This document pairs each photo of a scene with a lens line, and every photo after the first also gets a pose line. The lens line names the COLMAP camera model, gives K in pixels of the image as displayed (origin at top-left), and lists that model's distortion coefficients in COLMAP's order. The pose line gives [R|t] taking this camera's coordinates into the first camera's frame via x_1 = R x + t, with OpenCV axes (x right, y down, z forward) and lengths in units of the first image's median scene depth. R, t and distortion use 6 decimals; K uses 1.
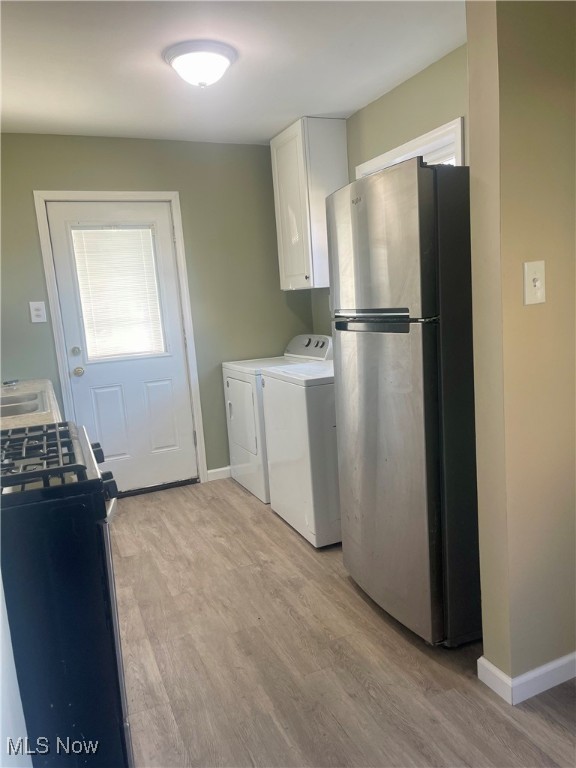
lens RADIAL K [[580.2, 0, 291.1], [0, 580.2, 382.6], [0, 0, 1]] dist [0.034046, -0.023935]
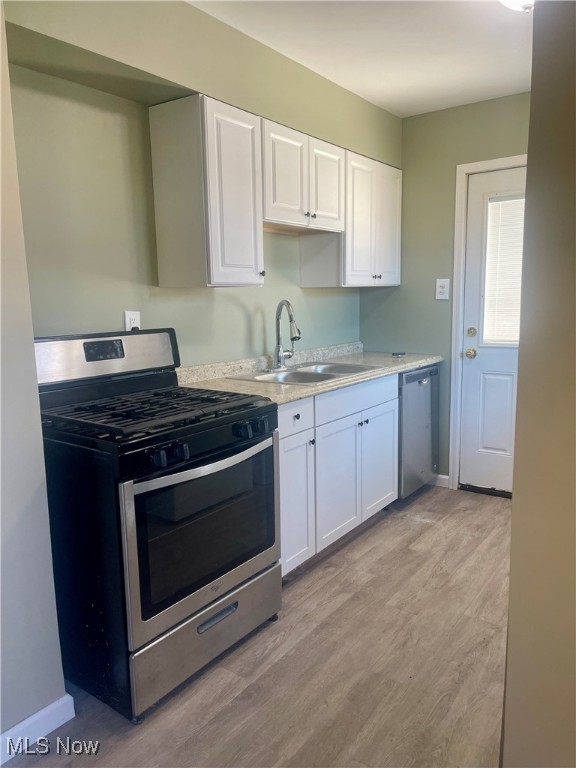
lens RADIAL K [[580.2, 0, 295.7], [0, 580.2, 387.4], [0, 0, 1]] dist [0.034046, -0.023935]
pose [[0.520629, 0.194792, -0.831265, 0.328058], [-0.139917, 0.979929, 0.141997, -0.066750], [0.842240, 0.042380, 0.537434, 0.274110]]
